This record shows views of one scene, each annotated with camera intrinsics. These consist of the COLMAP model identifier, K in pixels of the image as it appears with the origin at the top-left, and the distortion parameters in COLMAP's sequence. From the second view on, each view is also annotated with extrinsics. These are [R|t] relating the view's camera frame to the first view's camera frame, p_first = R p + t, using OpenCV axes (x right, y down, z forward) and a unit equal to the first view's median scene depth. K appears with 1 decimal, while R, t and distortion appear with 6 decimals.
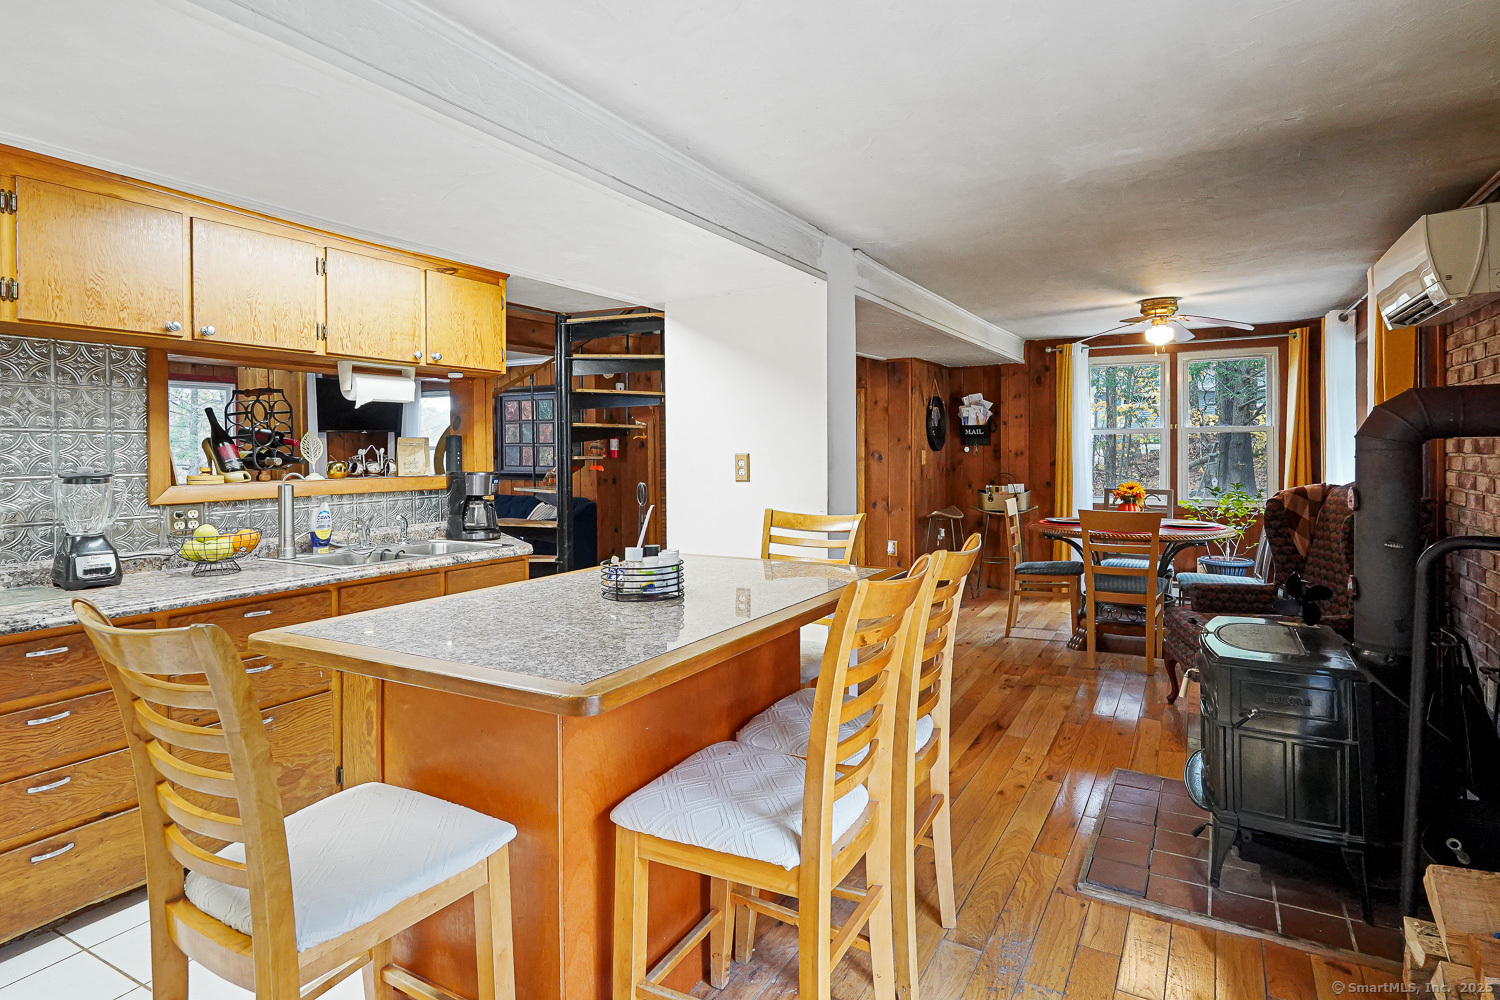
lens RADIAL K [[795.7, 0, 777.0], [0, 795.7, 451.3], [0, 0, 1]] dist [-0.000895, 0.000010]
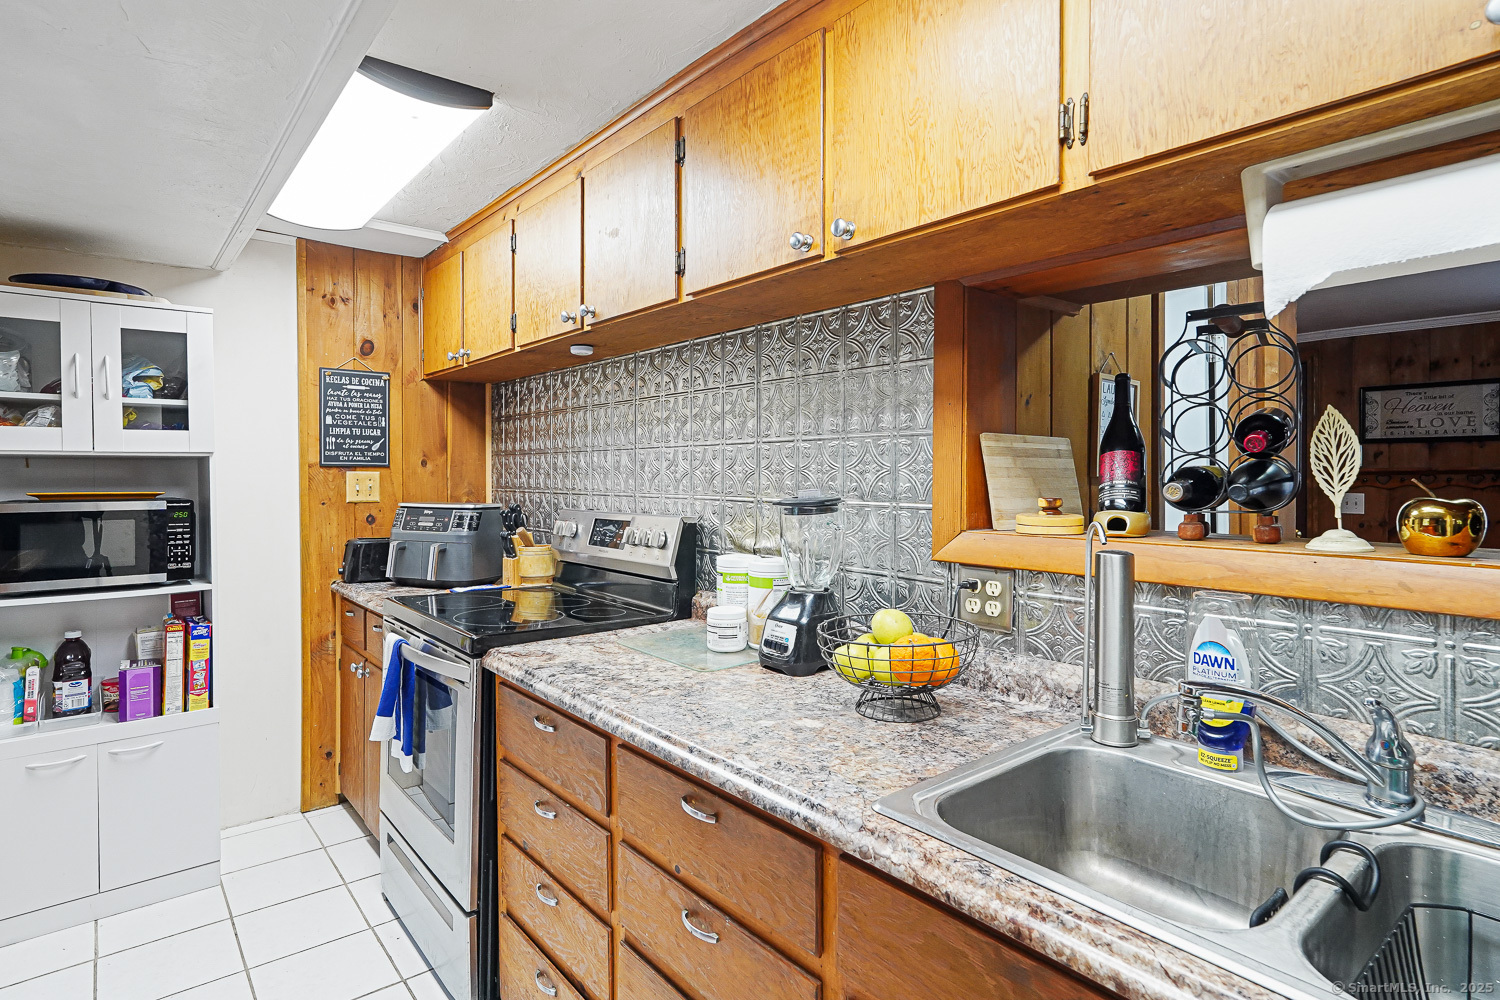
lens RADIAL K [[781.0, 0, 747.9], [0, 781.0, 475.2], [0, 0, 1]] dist [-0.000294, 0.000212]
pose [[-0.367598, 0.009634, -0.929935, -0.211267], [-0.000024, 0.999946, 0.010369, 0.000983], [0.929985, 0.003834, -0.367578, 1.052372]]
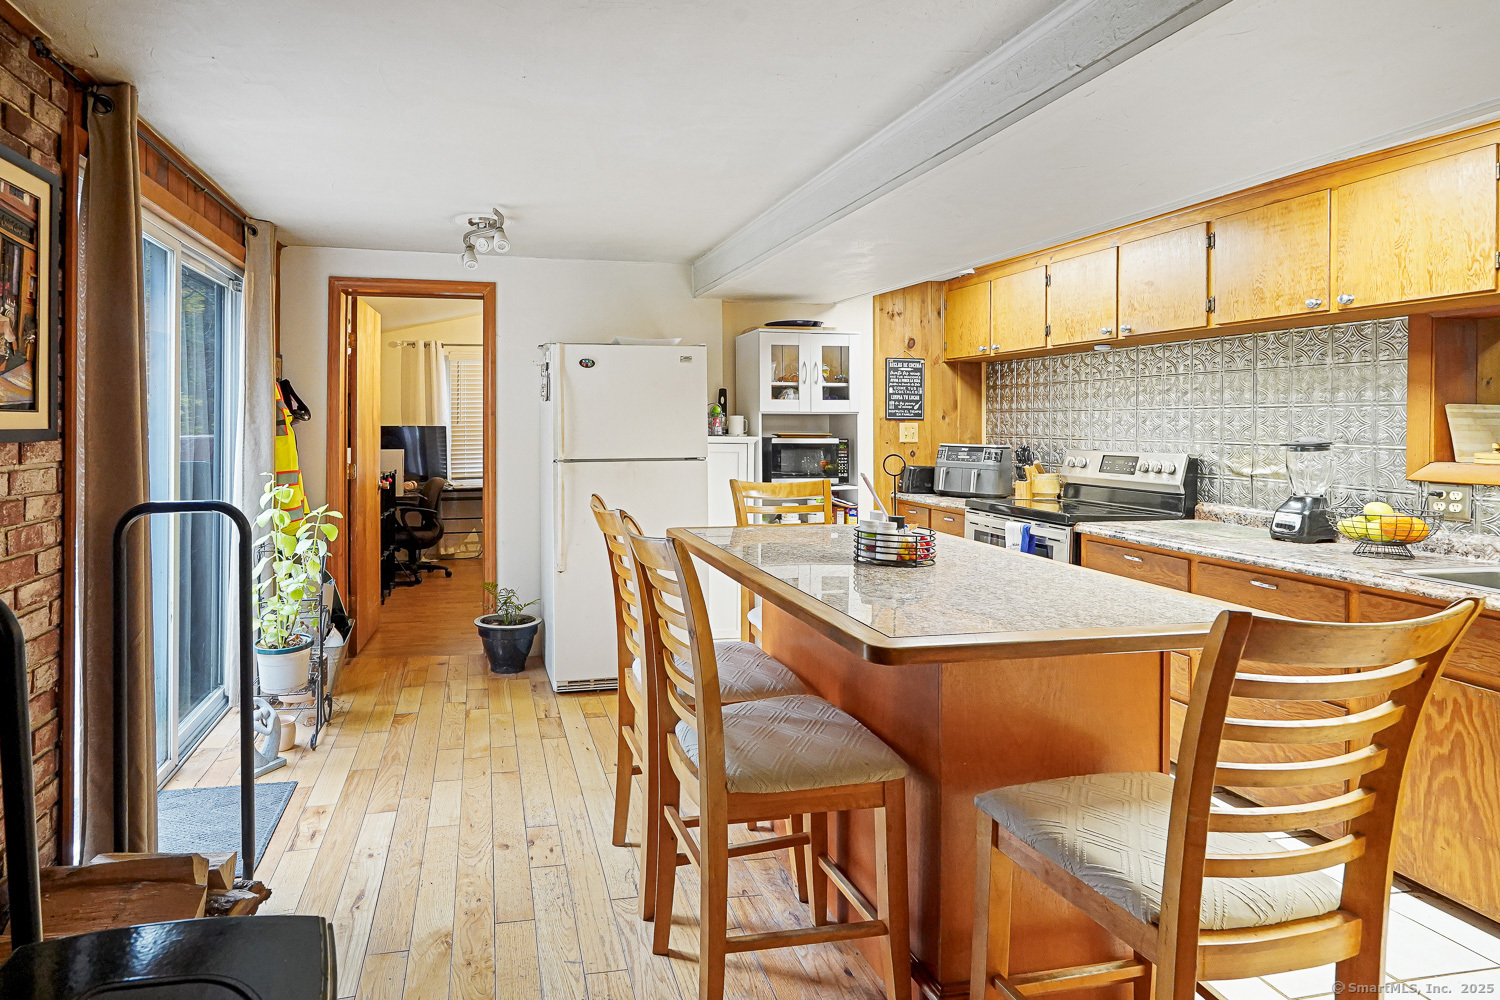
lens RADIAL K [[808.8, 0, 633.3], [0, 808.8, 417.7], [0, 0, 1]] dist [0.000139, 0.002159]
pose [[-0.773386, -0.000552, -0.633936, 0.539938], [-0.002796, 0.999993, 0.002541, -0.006770], [0.633930, 0.003738, -0.773382, 1.131968]]
